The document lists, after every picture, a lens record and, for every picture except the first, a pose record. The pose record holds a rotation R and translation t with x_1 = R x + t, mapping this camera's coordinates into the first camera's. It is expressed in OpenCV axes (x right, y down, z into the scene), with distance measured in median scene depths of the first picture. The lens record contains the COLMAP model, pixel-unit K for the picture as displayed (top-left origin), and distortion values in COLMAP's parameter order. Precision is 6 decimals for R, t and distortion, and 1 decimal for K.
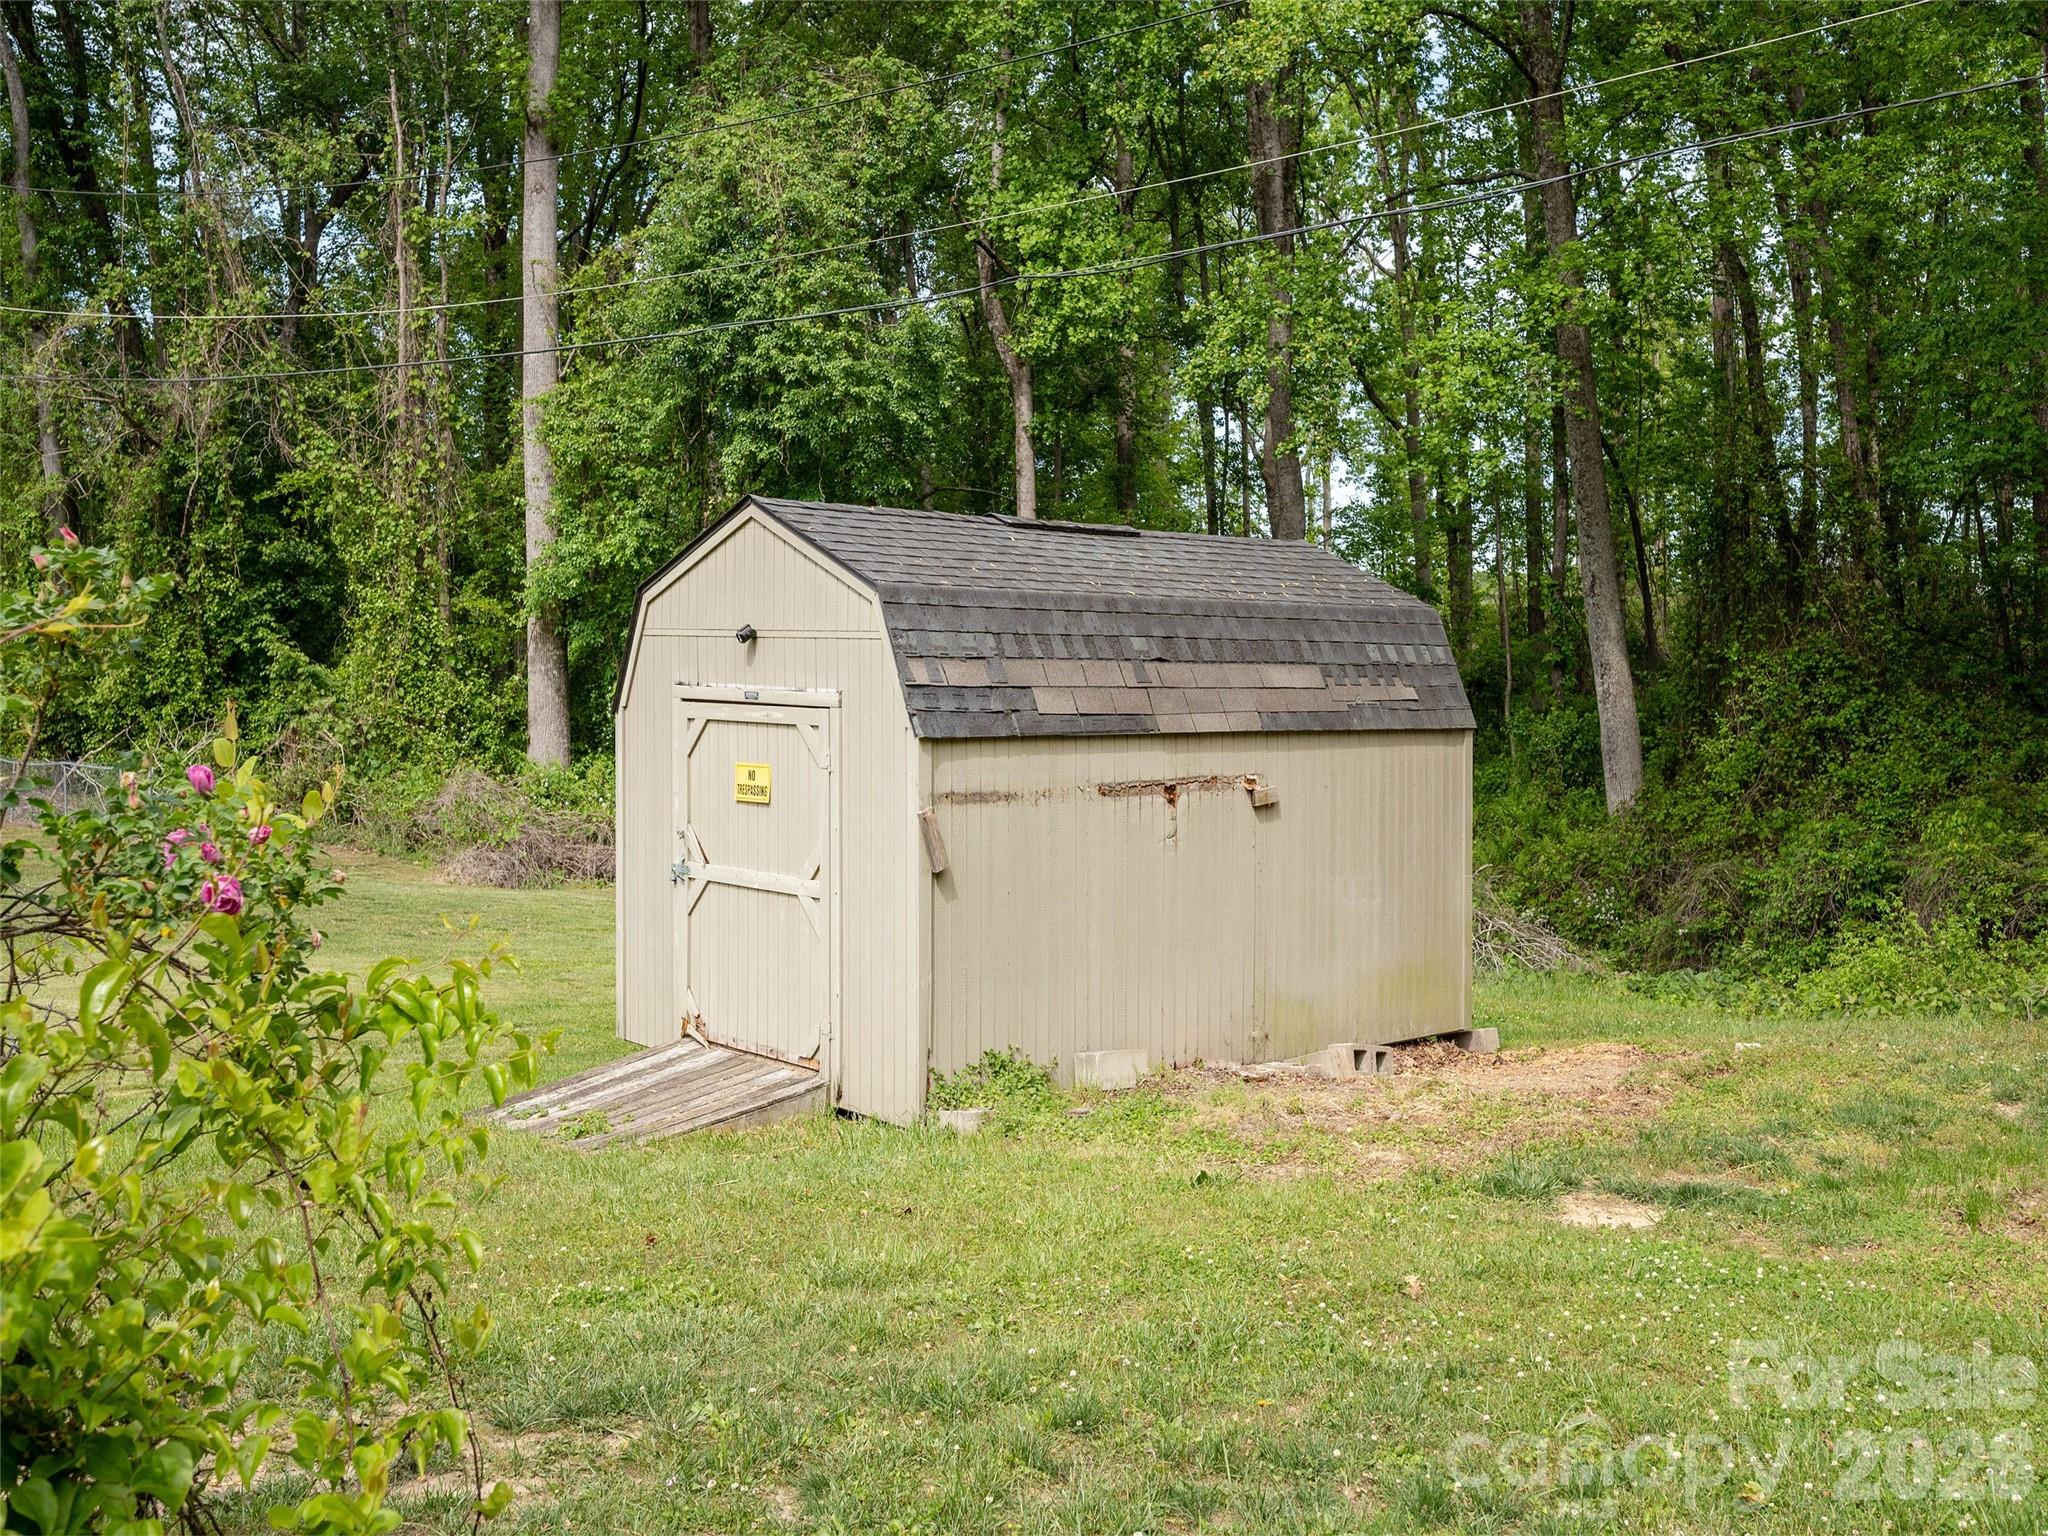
lens RADIAL K [[1816.3, 0, 1020.7], [0, 1816.3, 768.1], [0, 0, 1]] dist [-0.017004, 0.003659]
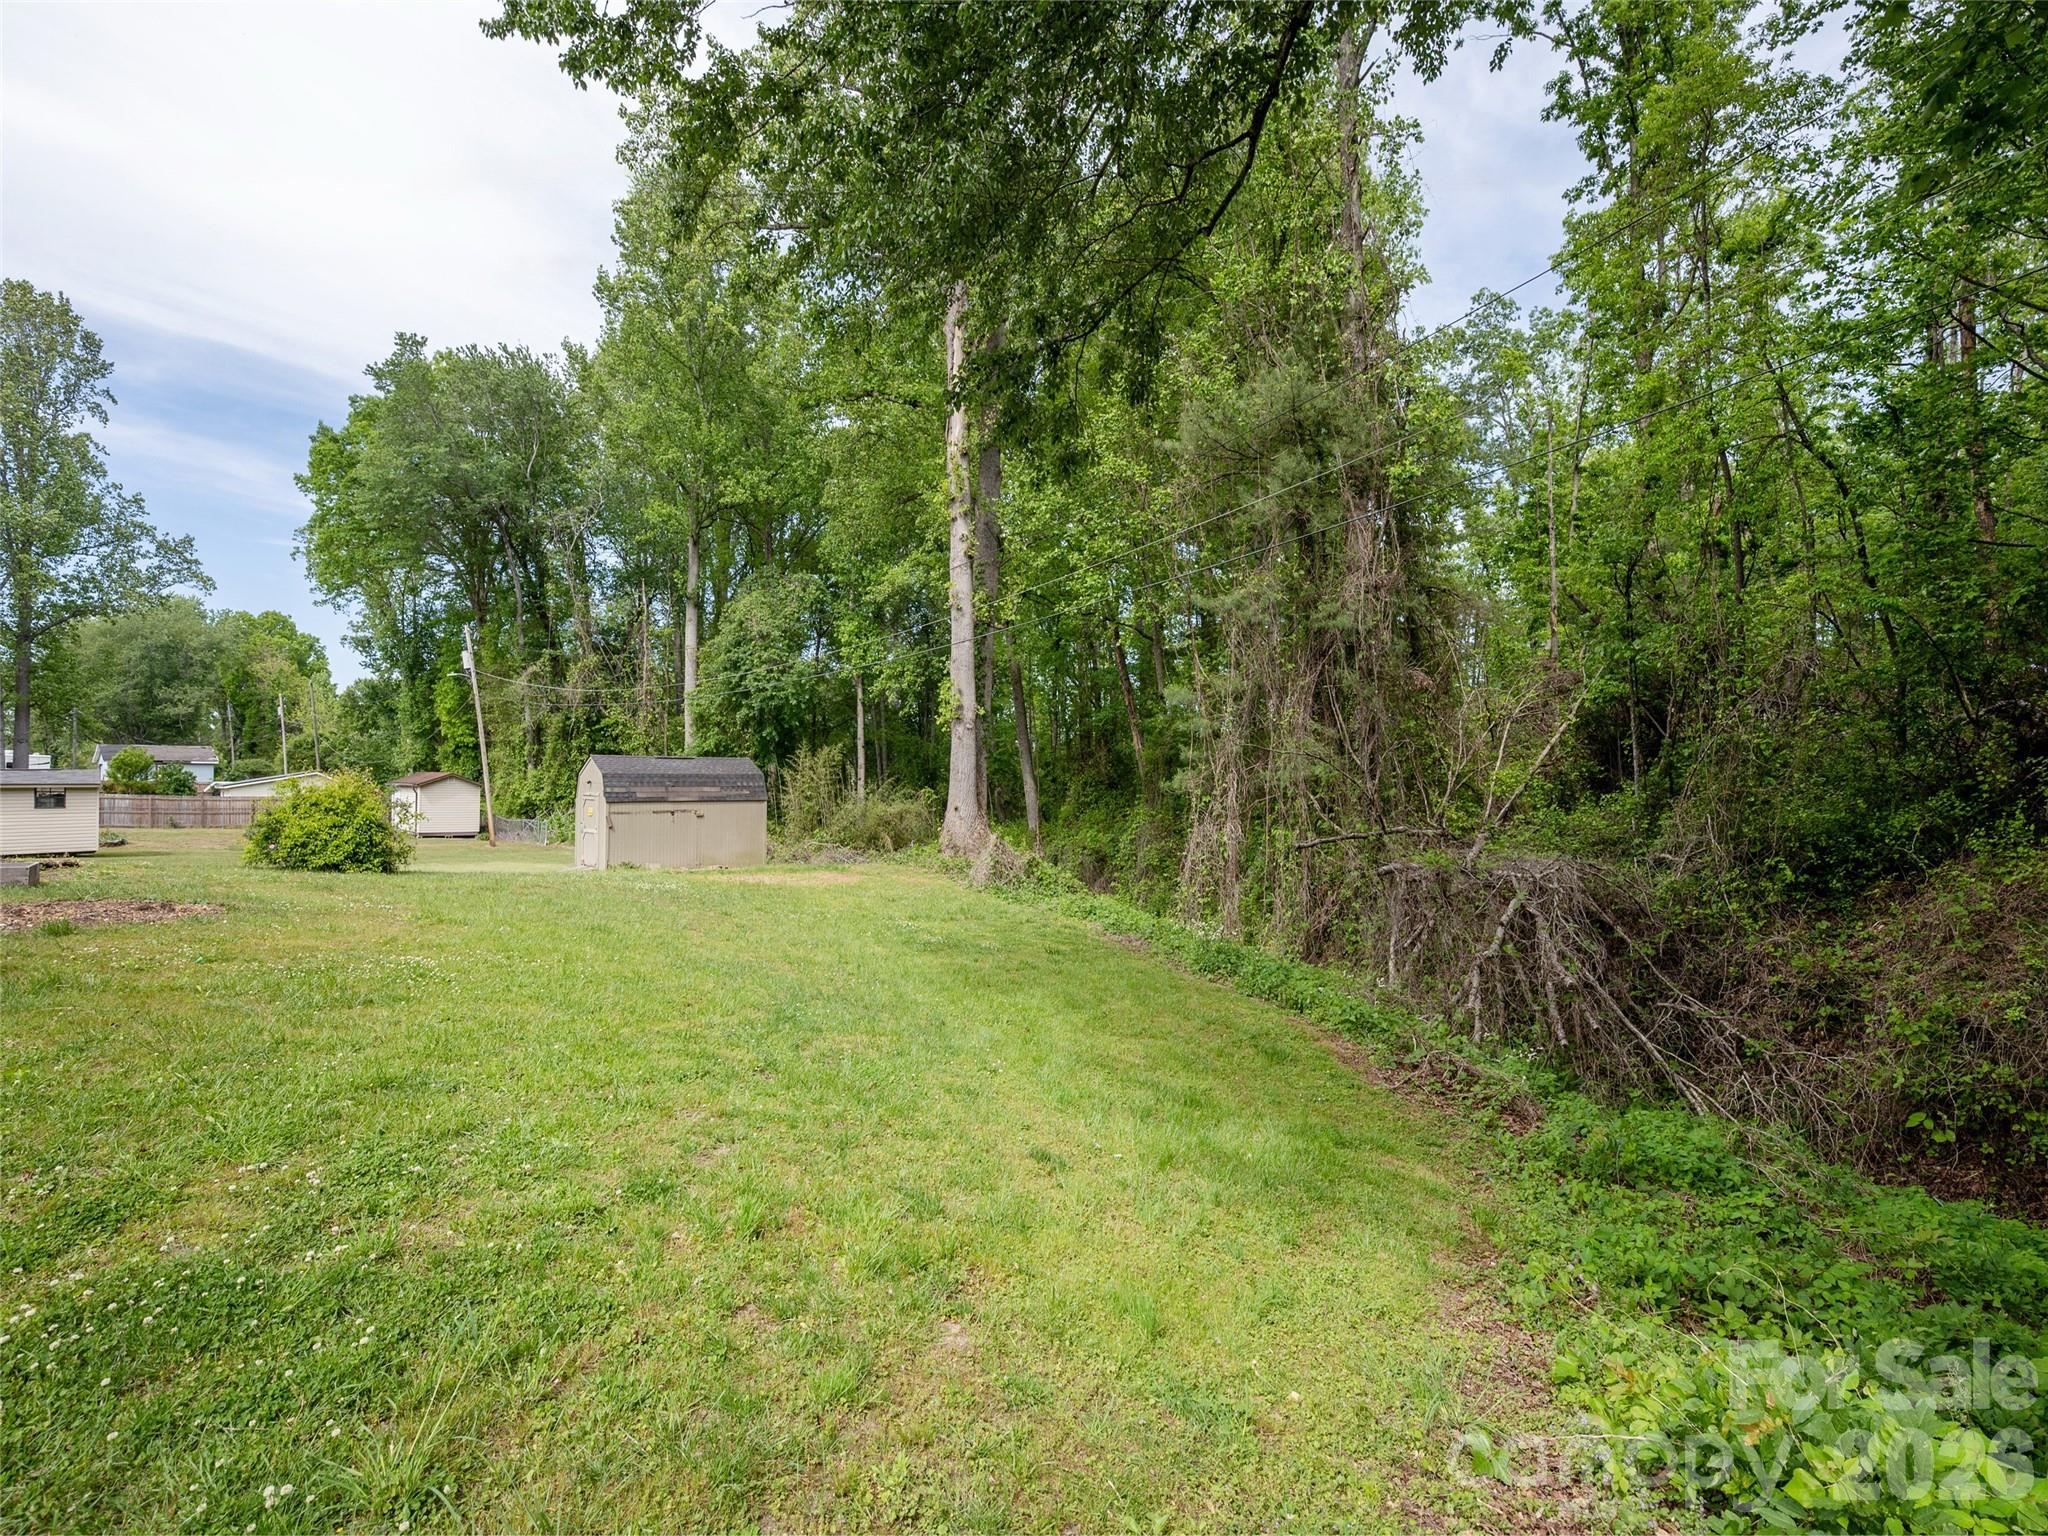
lens RADIAL K [[964.7, 0, 1026.9], [0, 964.7, 768.0], [0, 0, 1]] dist [-0.002463, 0.002096]
pose [[0.997729, -0.009109, -0.066745, 0.414083], [0.004501, 0.997615, -0.068871, 0.026103], [0.067213, 0.068414, 0.995390, -0.536236]]
